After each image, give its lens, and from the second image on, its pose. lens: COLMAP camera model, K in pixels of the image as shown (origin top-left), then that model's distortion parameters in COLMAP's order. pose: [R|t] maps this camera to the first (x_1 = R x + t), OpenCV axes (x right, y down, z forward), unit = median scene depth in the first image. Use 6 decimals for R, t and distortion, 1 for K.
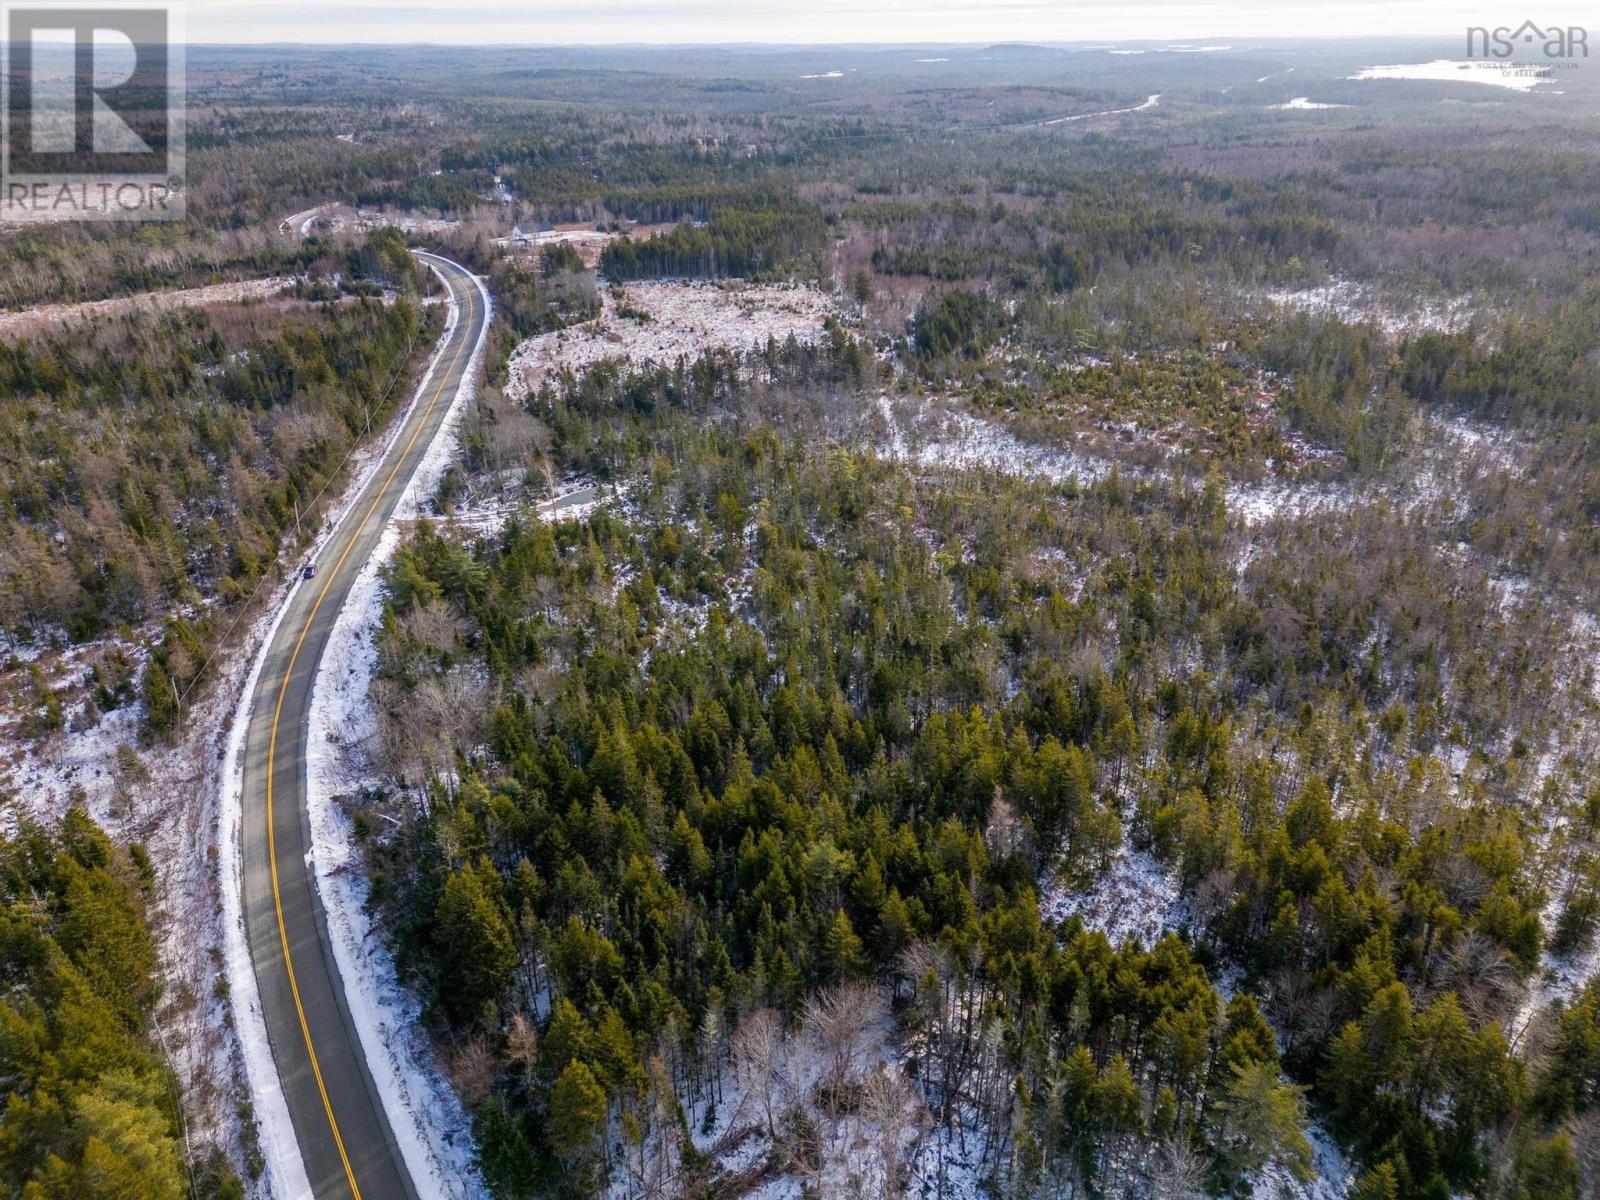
lens RADIAL K [[1159.1, 0, 802.7], [0, 1159.1, 602.2], [0, 0, 1]] dist [0.071611, -0.050057]
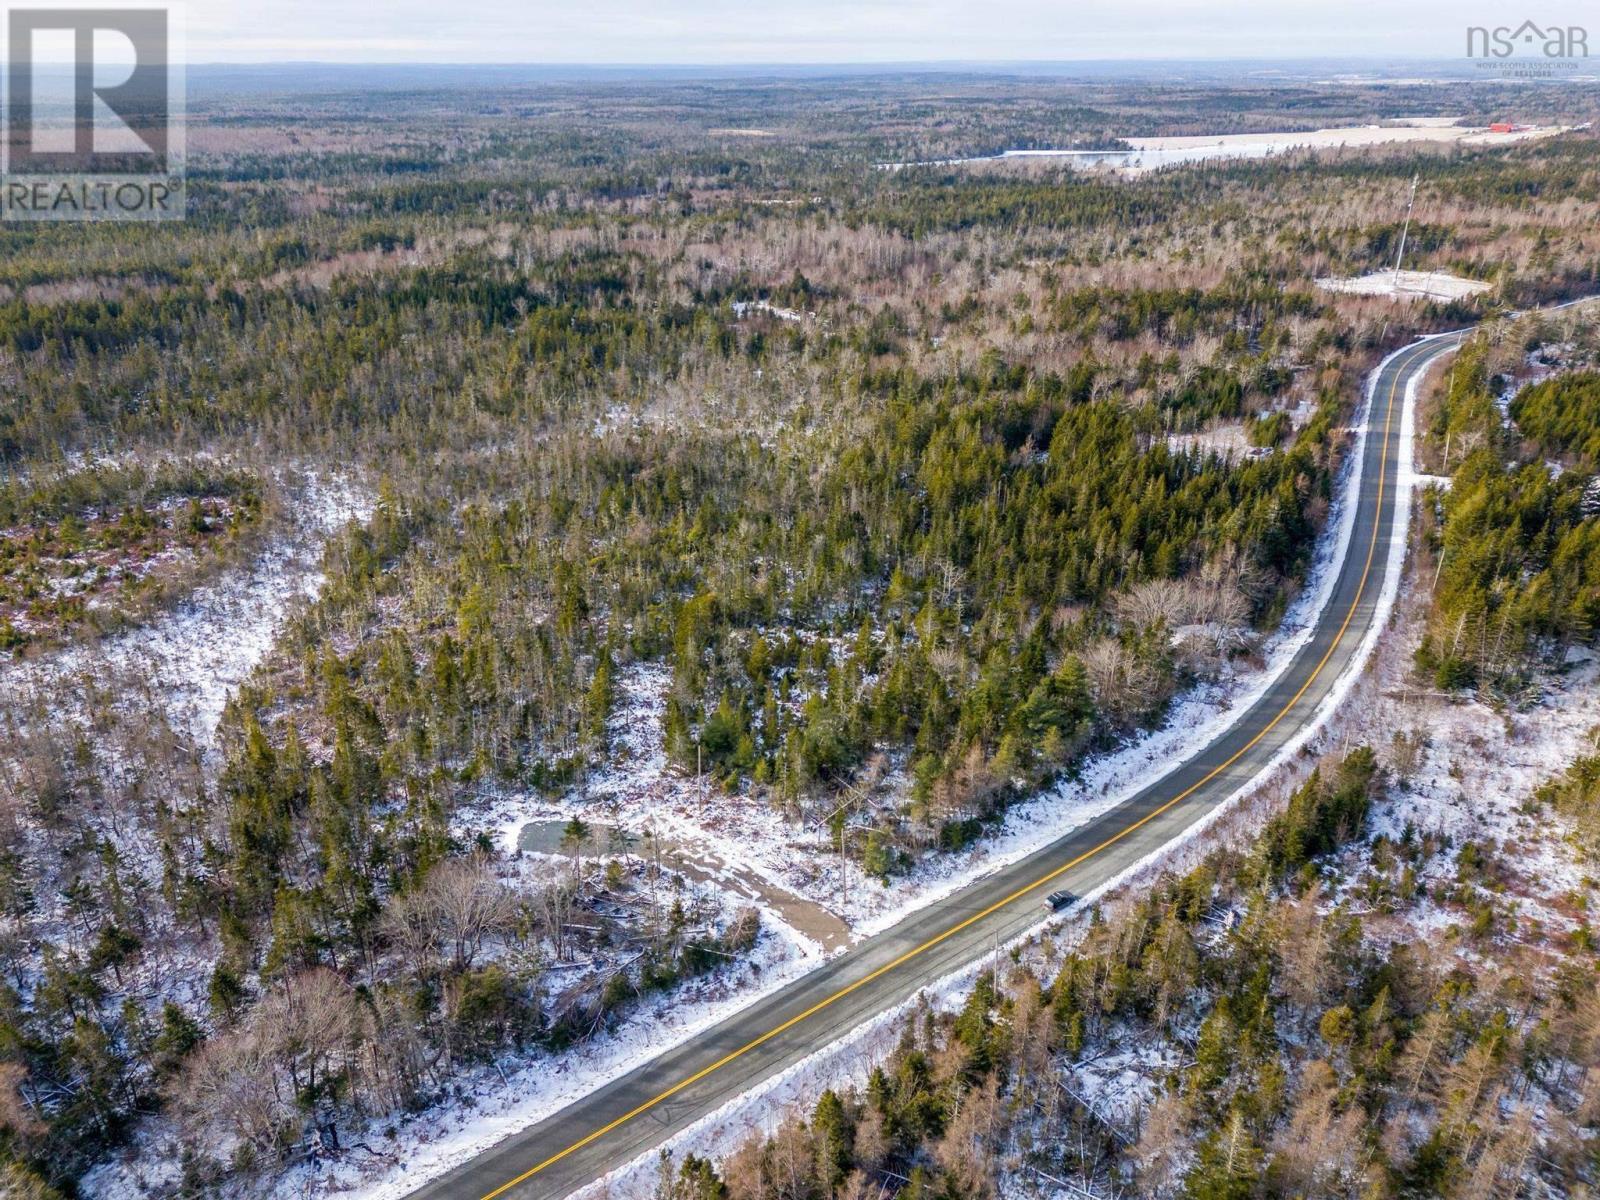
lens RADIAL K [[1159.1, 0, 797.5], [0, 1159.1, 595.2], [0, 0, 1]] dist [0.071611, -0.050057]
pose [[-0.497899, -0.351333, 0.792882, -0.459395], [0.385004, 0.729683, 0.565097, -0.323870], [-0.777090, 0.586624, -0.228044, 0.670005]]
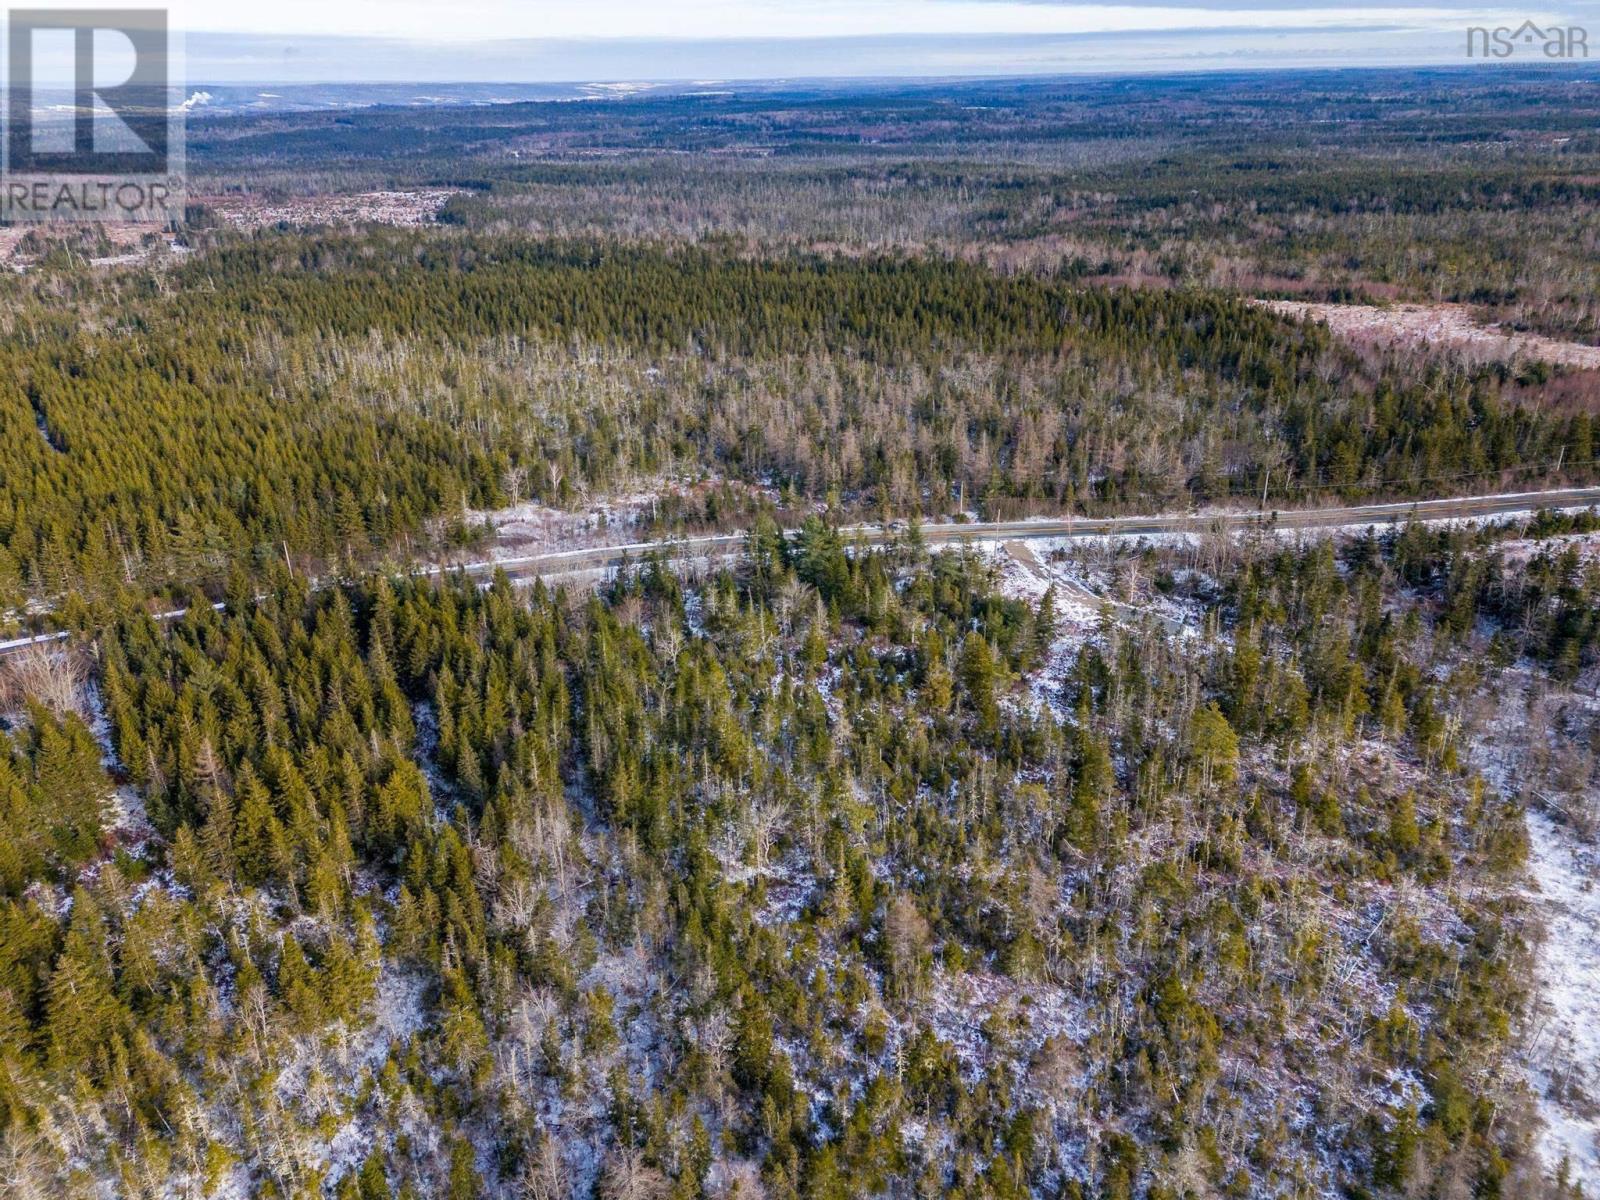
lens RADIAL K [[1159.1, 0, 799.9], [0, 1159.1, 596.6], [0, 0, 1]] dist [0.071611, -0.050057]
pose [[-0.036684, 0.413818, -0.909620, 0.388833], [-0.423579, 0.817983, 0.389212, -0.222094], [0.905116, 0.399573, 0.145278, 0.449212]]
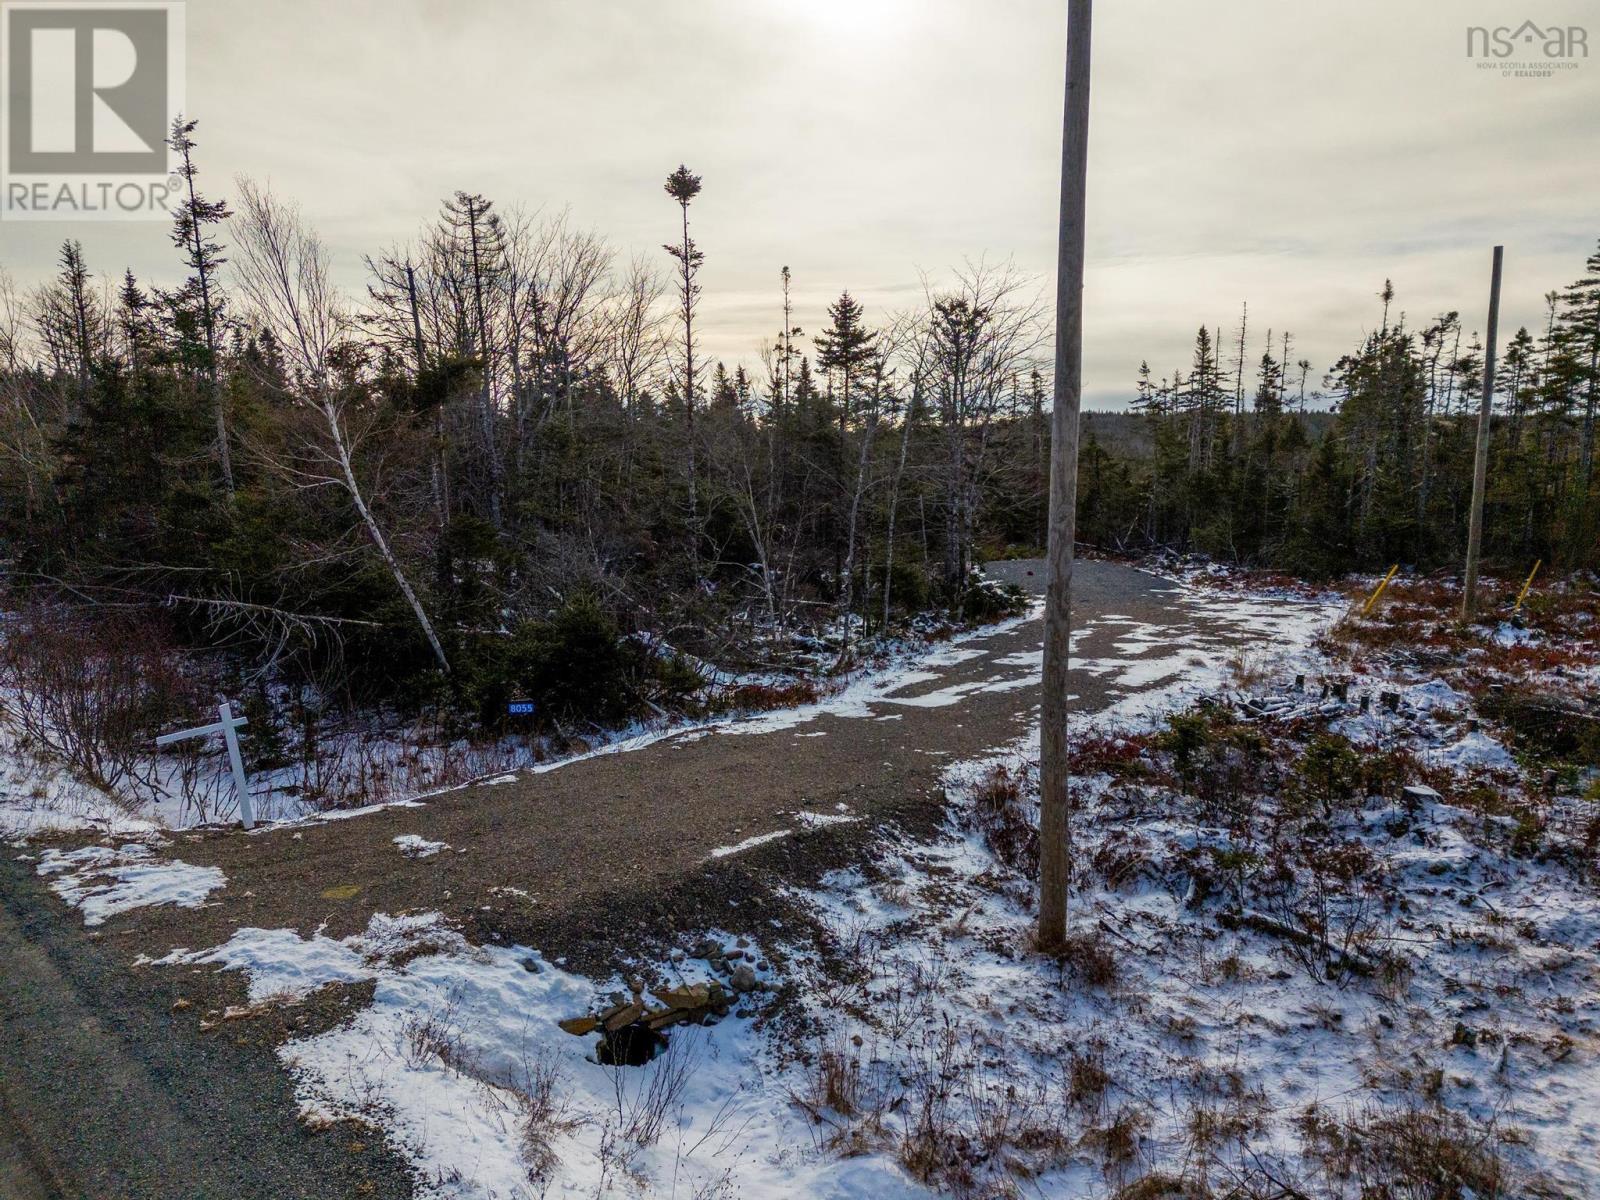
lens RADIAL K [[1159.1, 0, 802.3], [0, 1159.1, 592.6], [0, 0, 1]] dist [0.071611, -0.050057]
pose [[0.788737, -0.071957, 0.610505, -0.231079], [0.261186, 0.938254, -0.226850, -0.039697], [-0.556485, 0.338381, 0.758830, 0.606945]]
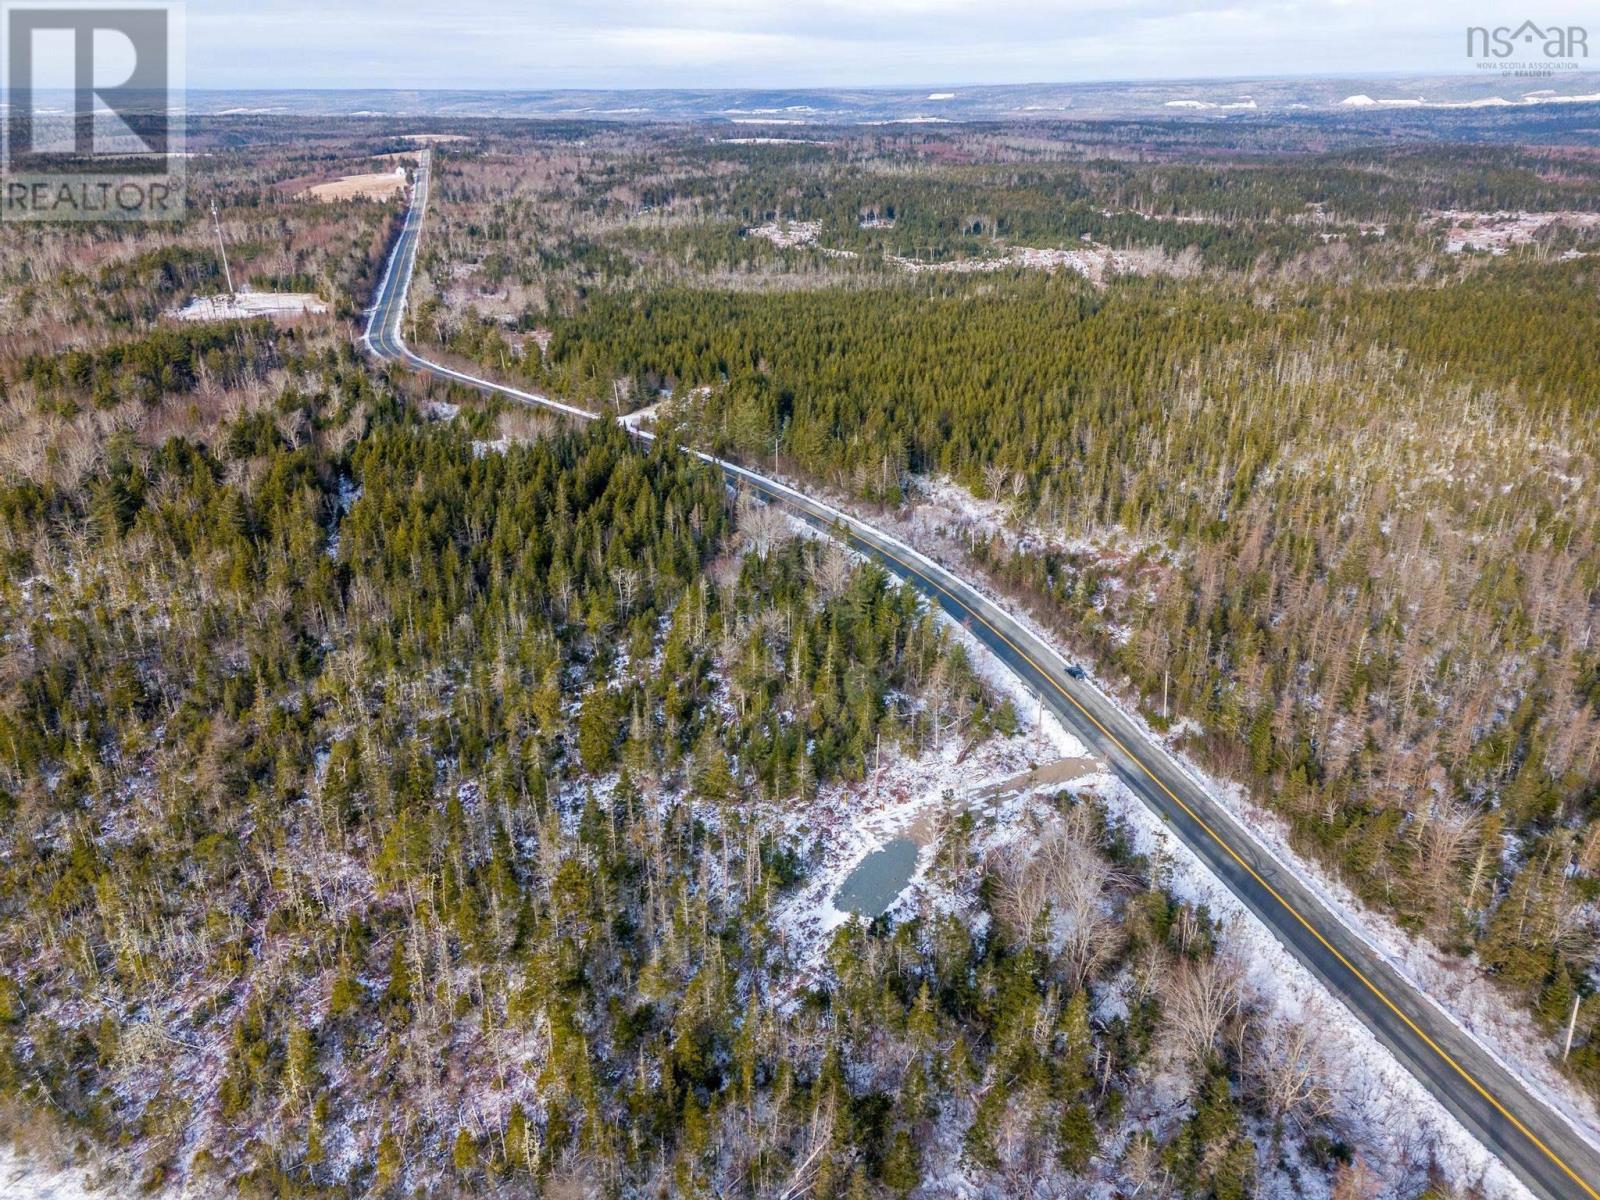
lens RADIAL K [[1159.1, 0, 795.0], [0, 1159.1, 595.6], [0, 0, 1]] dist [0.071611, -0.050057]
pose [[-0.987425, 0.081704, -0.135335, -0.056095], [-0.049782, 0.651824, 0.756735, -0.417359], [0.150043, 0.753956, -0.639560, 0.860859]]
